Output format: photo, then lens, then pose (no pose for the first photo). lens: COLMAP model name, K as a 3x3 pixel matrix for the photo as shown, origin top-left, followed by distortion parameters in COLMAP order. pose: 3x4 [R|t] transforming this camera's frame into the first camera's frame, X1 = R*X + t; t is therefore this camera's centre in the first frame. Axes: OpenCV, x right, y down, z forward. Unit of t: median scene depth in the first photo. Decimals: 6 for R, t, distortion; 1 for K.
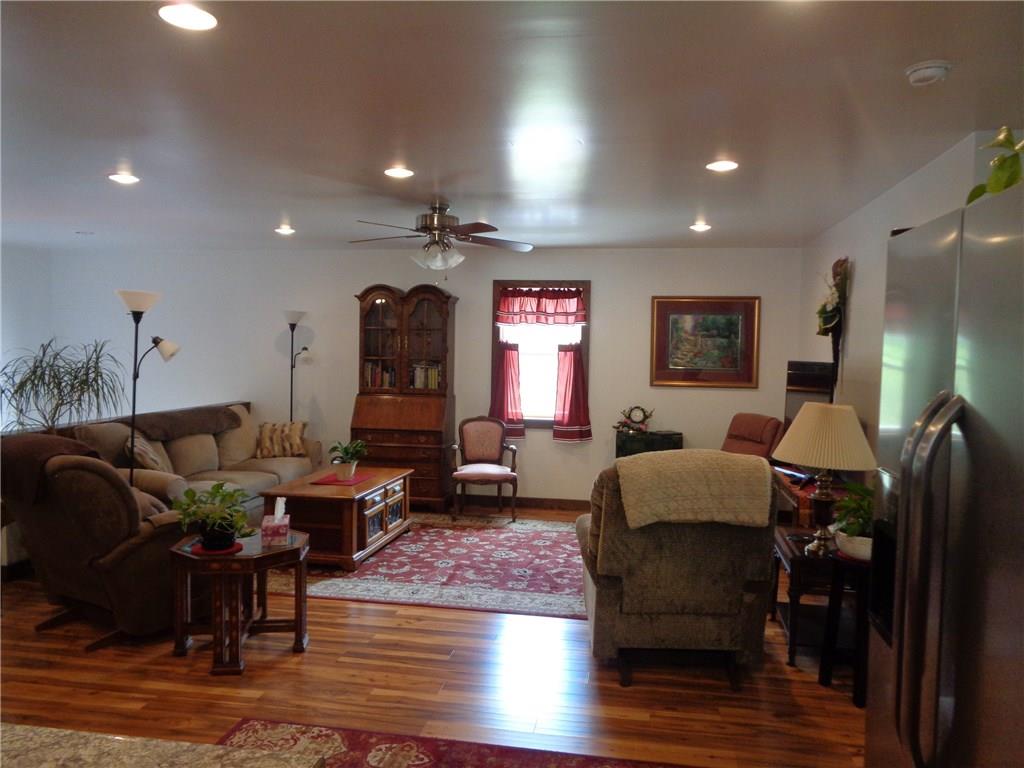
lens RADIAL K [[775.2, 0, 516.8], [0, 775.2, 385.4], [0, 0, 1]] dist [0.016814, -0.001291]
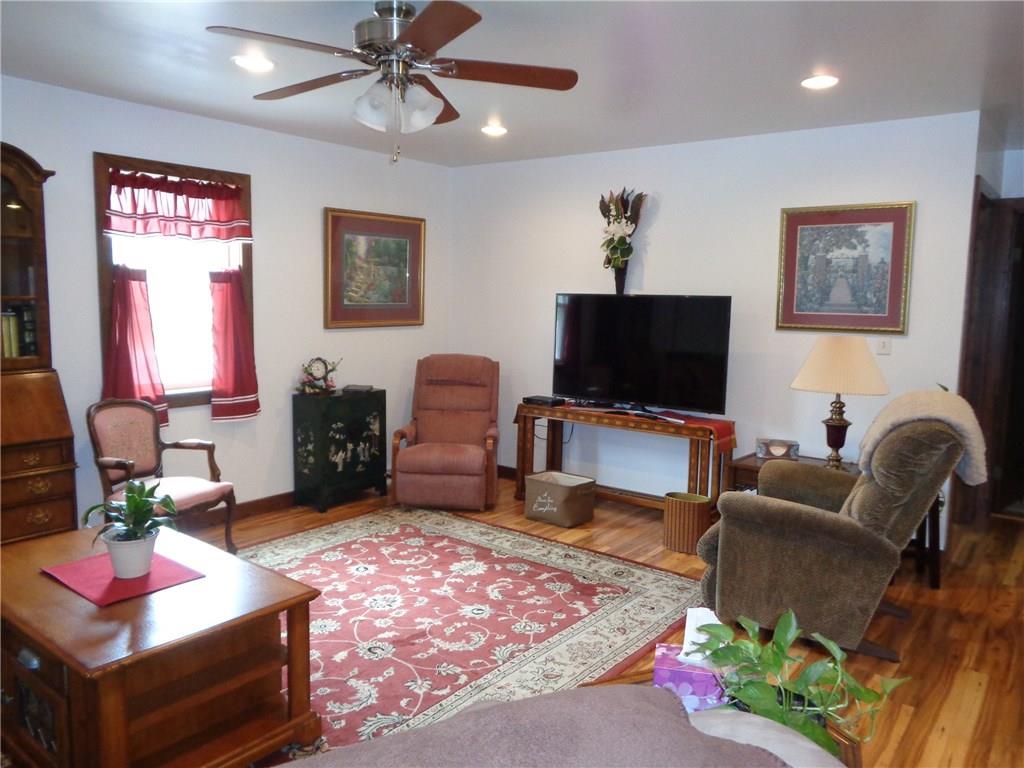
lens RADIAL K [[775.2, 0, 513.7], [0, 775.2, 382.2], [0, 0, 1]] dist [0.016814, -0.001291]
pose [[0.466079, -0.112753, 0.877529, -0.412368], [0.037598, 0.993474, 0.107682, -0.022496], [-0.883944, -0.017195, 0.467277, 0.494538]]
